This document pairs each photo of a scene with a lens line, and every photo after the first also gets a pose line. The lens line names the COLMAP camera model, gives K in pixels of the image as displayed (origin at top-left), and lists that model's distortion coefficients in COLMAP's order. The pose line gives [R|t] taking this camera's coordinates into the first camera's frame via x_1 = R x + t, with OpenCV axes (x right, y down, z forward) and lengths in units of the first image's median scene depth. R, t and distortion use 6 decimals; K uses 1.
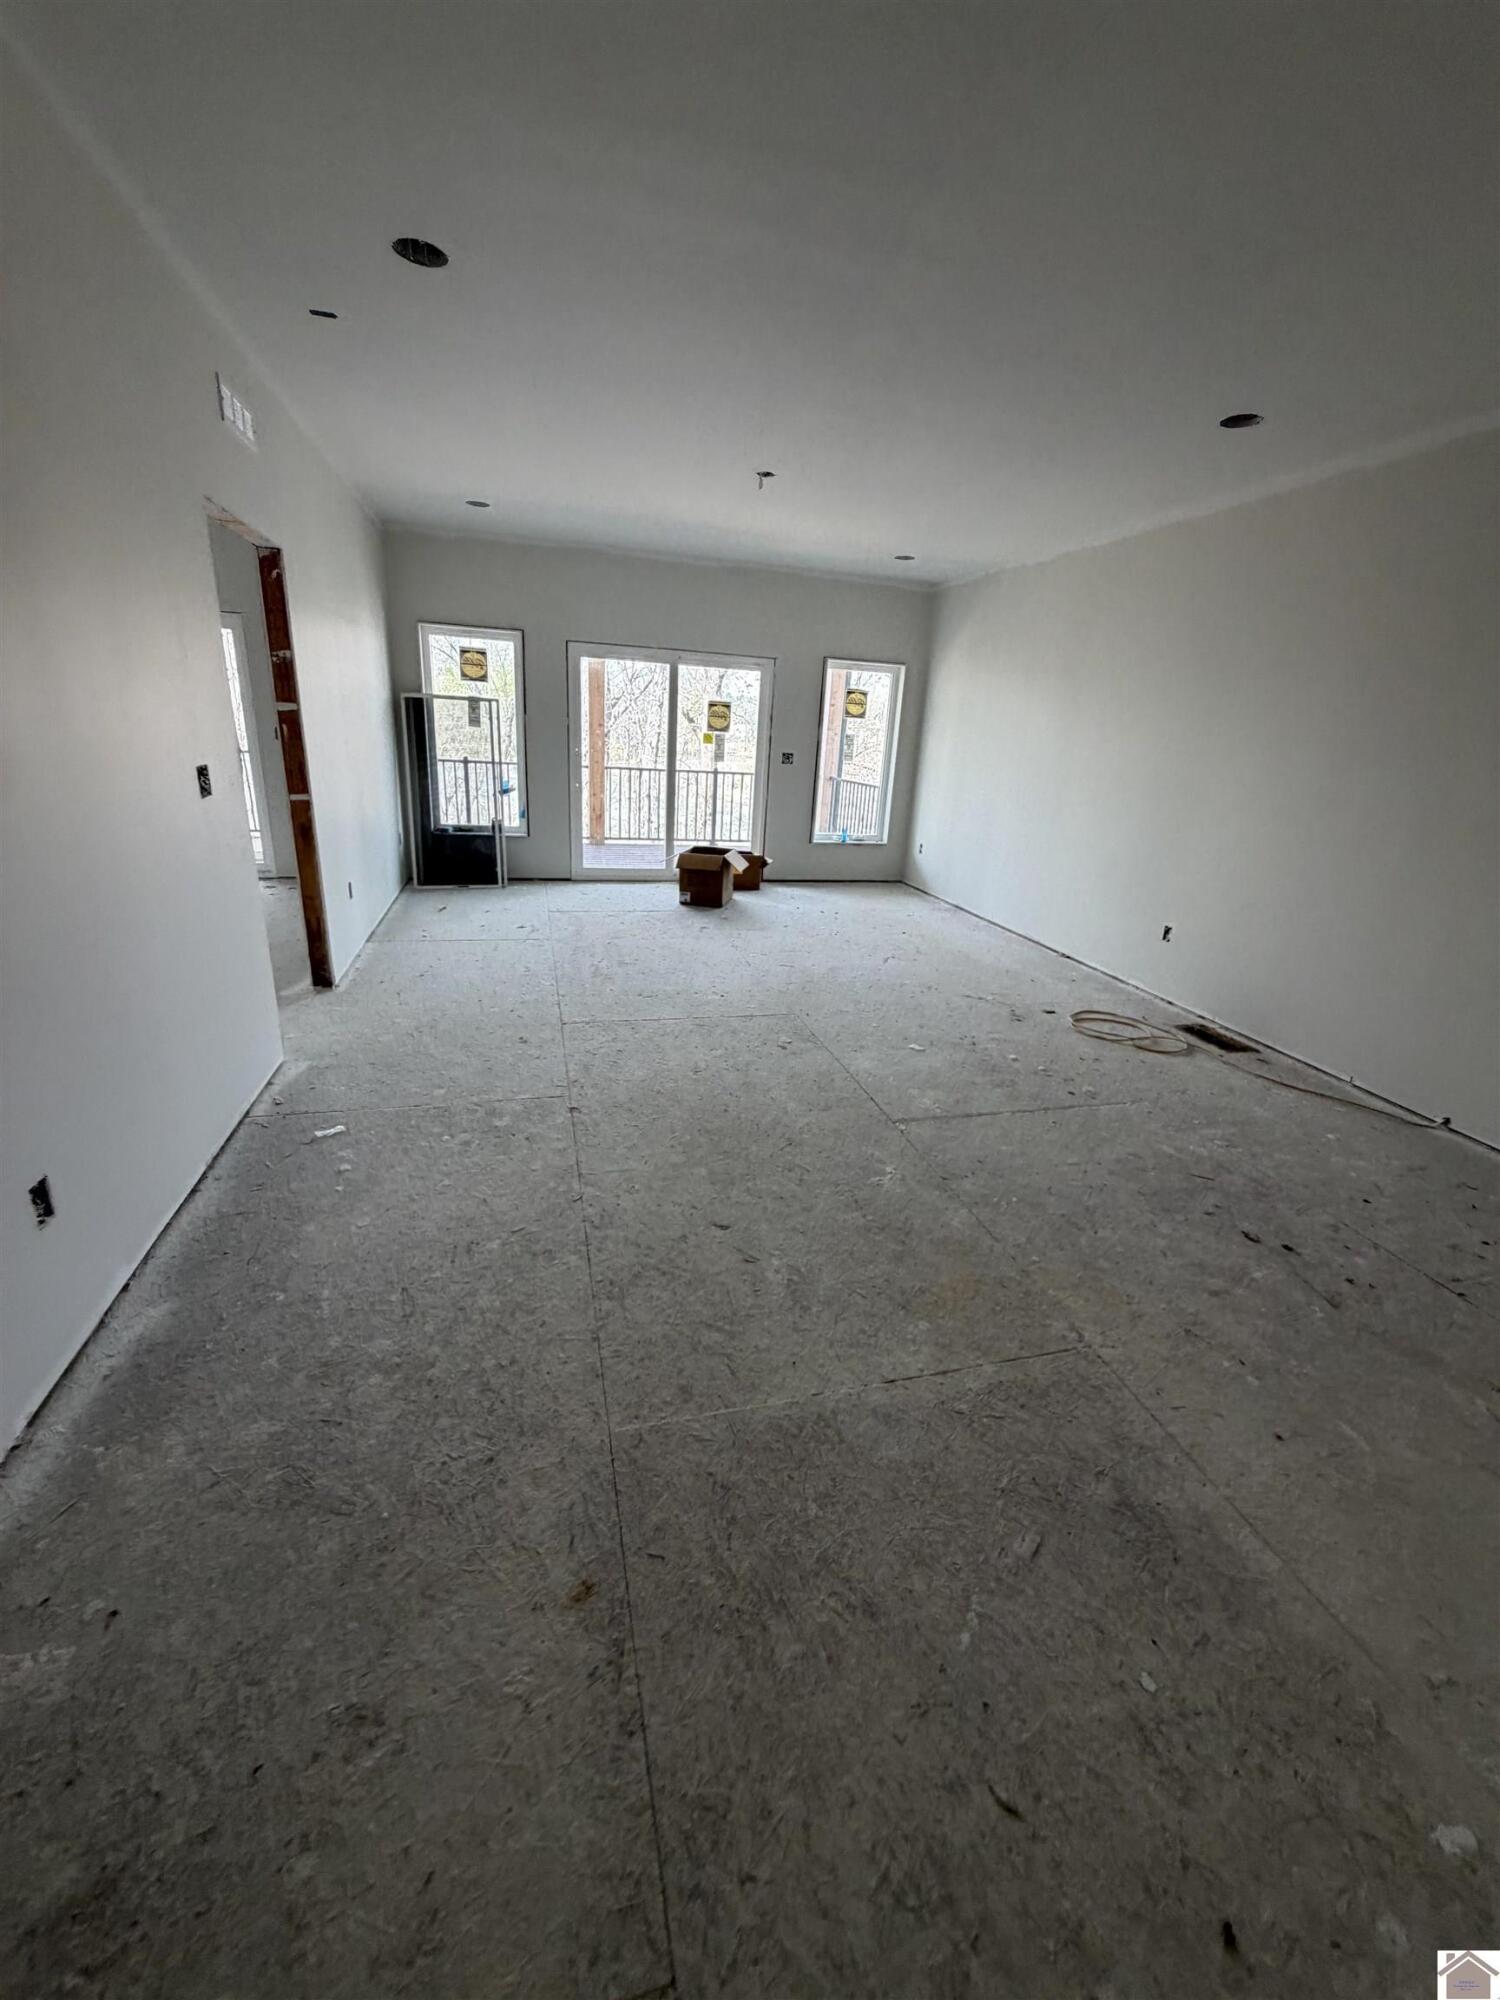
lens RADIAL K [[804.2, 0, 750.0], [0, 804.2, 1000.0], [0, 0, 1]] dist [-0.001109, -0.000042]
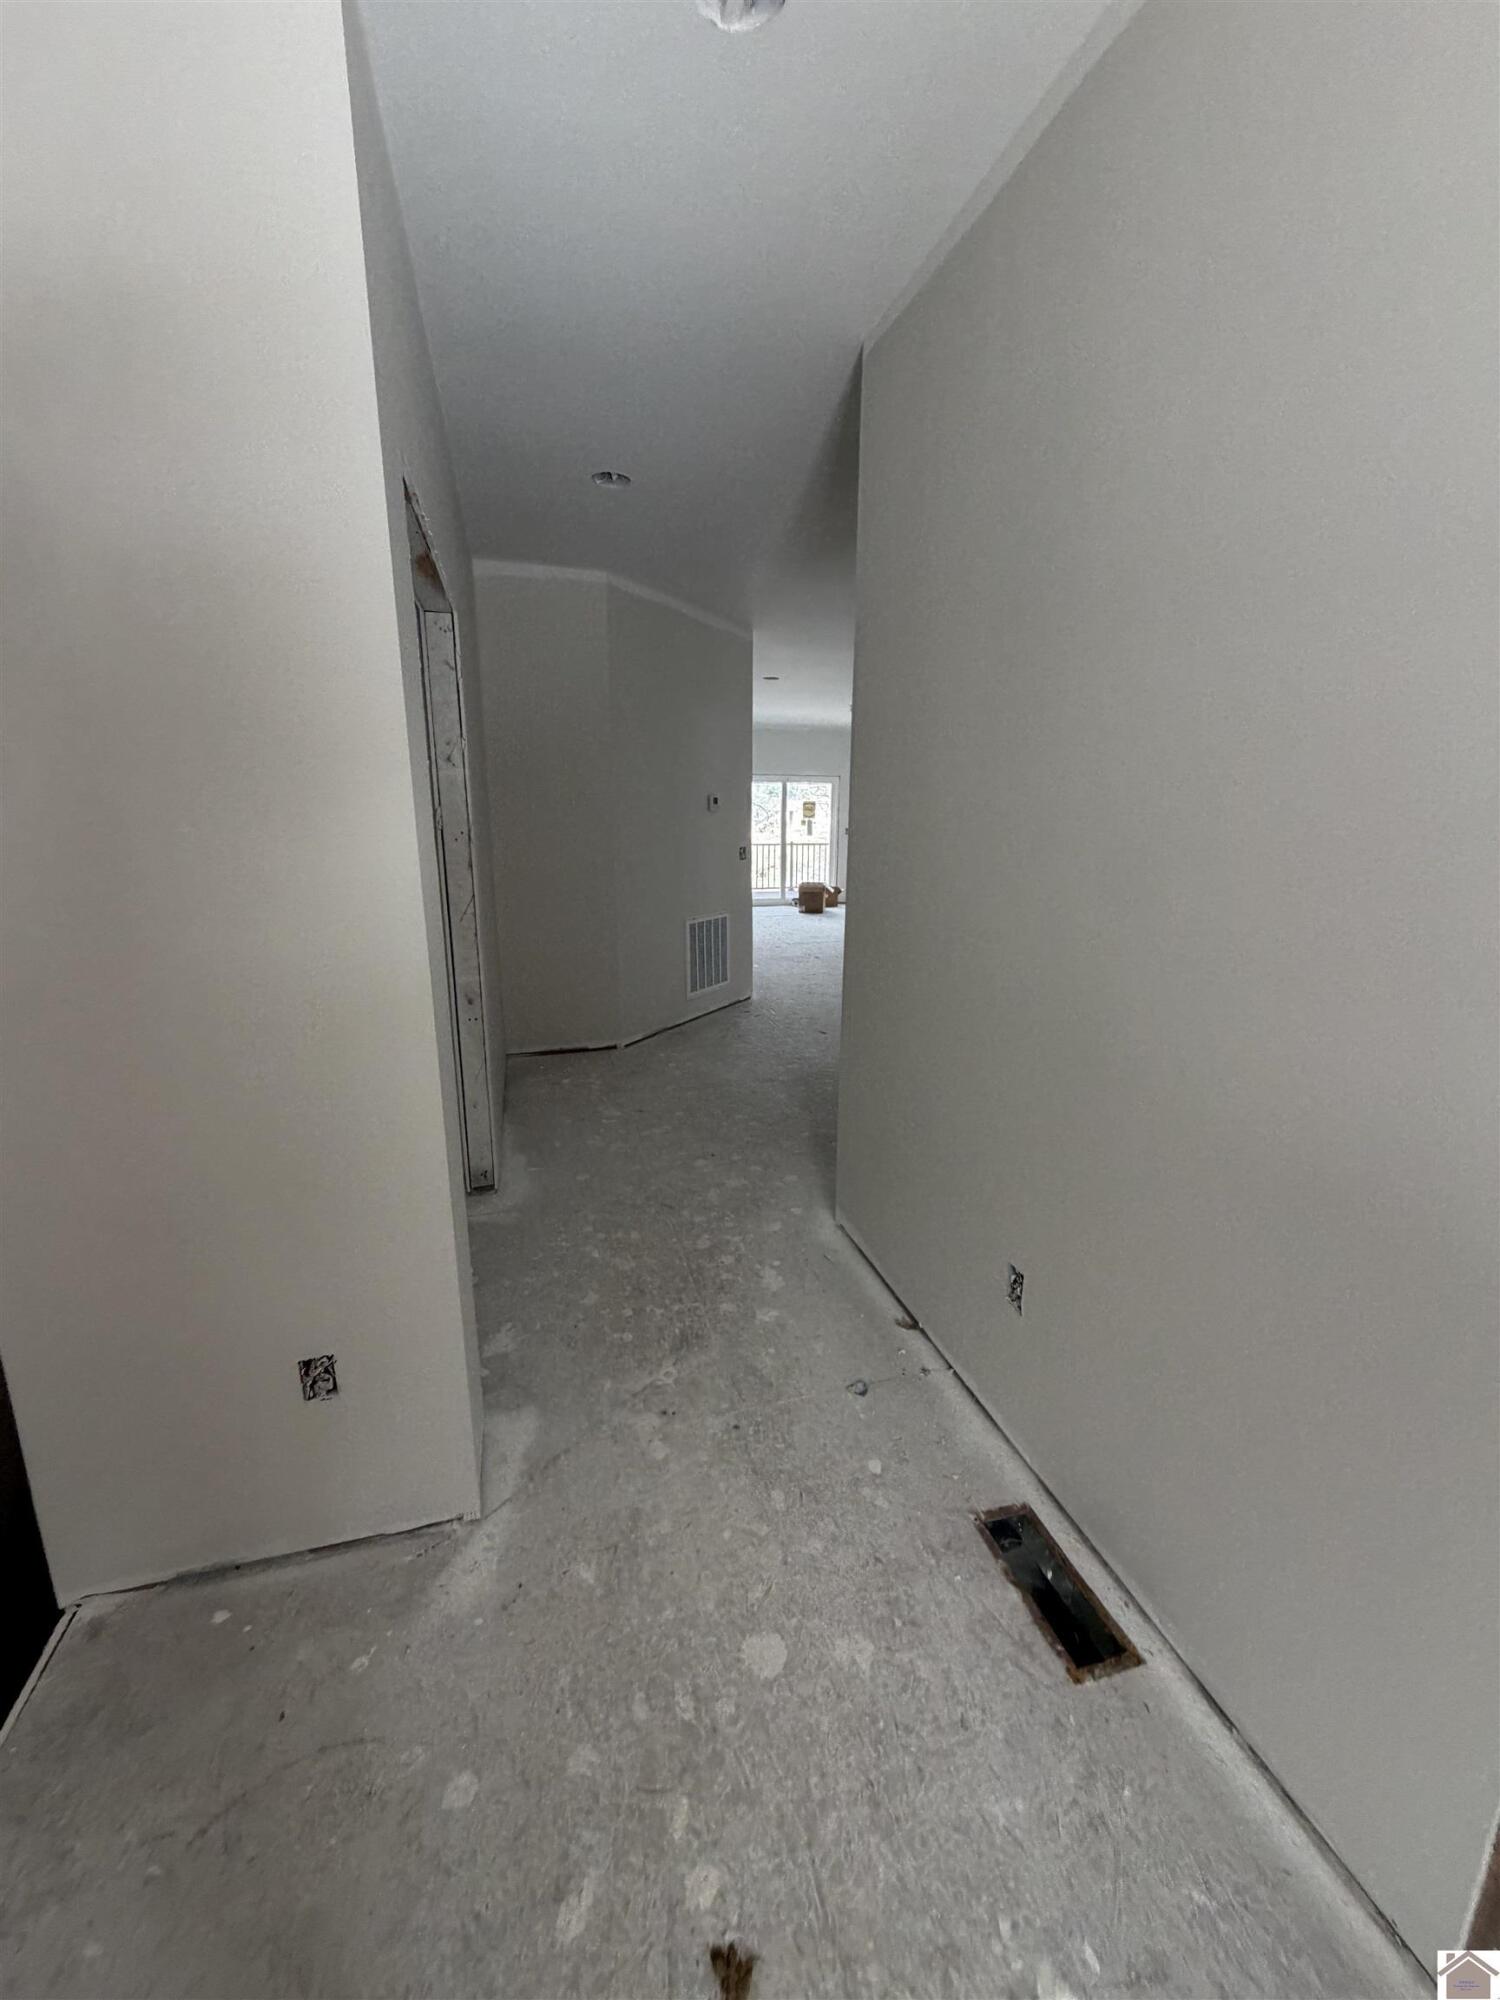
lens RADIAL K [[804.2, 0, 750.0], [0, 804.2, 1000.0], [0, 0, 1]] dist [-0.001109, -0.000042]
pose [[0.998518, -0.054272, 0.004146, -0.195201], [0.054417, 0.993697, -0.098005, 0.216884], [0.001199, 0.098086, 0.995177, -0.682663]]
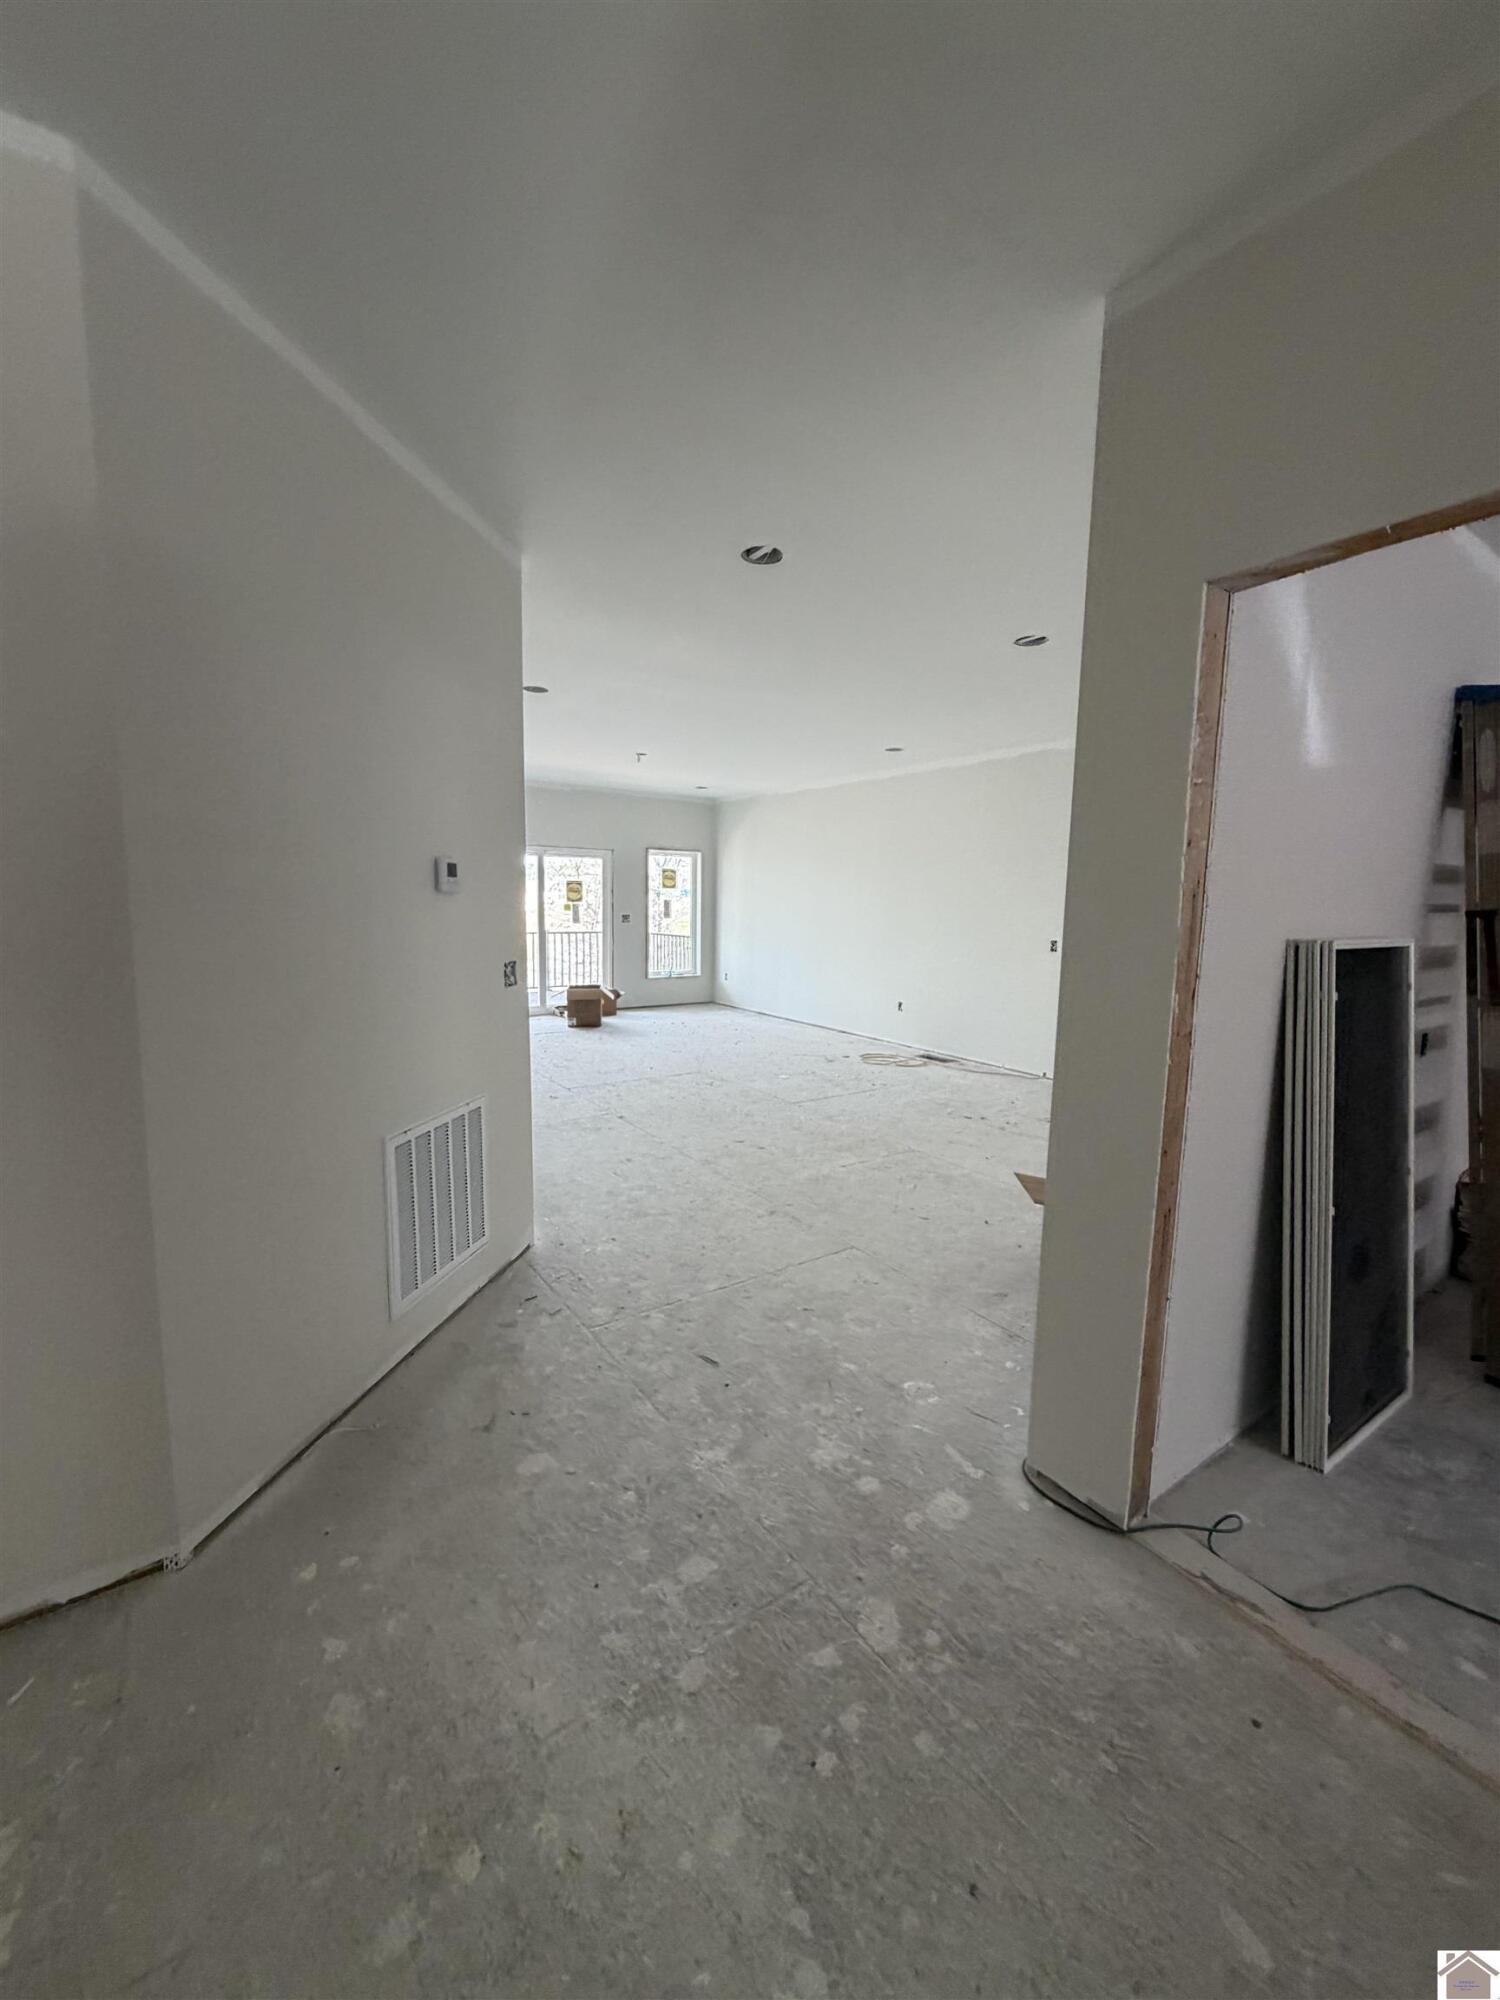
lens RADIAL K [[804.2, 0, 750.0], [0, 804.2, 1000.0], [0, 0, 1]] dist [-0.001109, -0.000042]
pose [[0.943816, -0.080776, 0.320446, -0.208337], [0.139528, 0.976403, -0.164828, 0.090873], [-0.299570, 0.200279, 0.932816, -0.315720]]
